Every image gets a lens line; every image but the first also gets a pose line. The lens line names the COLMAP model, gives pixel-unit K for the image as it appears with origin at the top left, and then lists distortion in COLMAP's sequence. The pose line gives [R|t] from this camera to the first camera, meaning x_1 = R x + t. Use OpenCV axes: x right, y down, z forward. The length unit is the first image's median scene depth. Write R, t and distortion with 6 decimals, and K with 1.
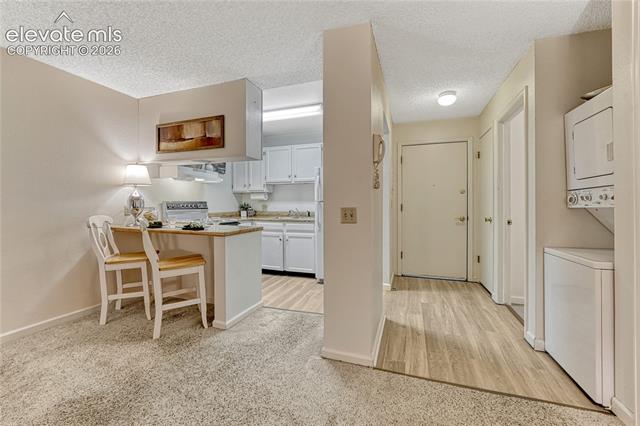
lens RADIAL K [[262.6, 0, 318.2], [0, 262.6, 208.5], [0, 0, 1]] dist [-0.015877, -0.000096]
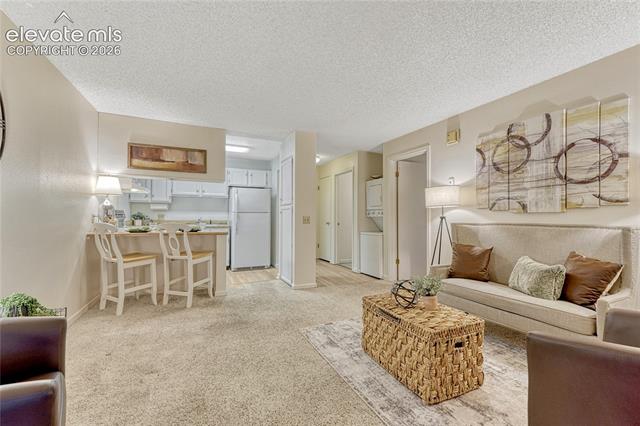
lens RADIAL K [[267.3, 0, 317.8], [0, 267.3, 214.9], [0, 0, 1]] dist [0.001184, 0.000249]
pose [[0.719279, 0.009496, 0.694657, -0.849972], [0.002447, 0.999866, -0.016202, 0.013718], [-0.694717, 0.013354, 0.719159, -0.409737]]
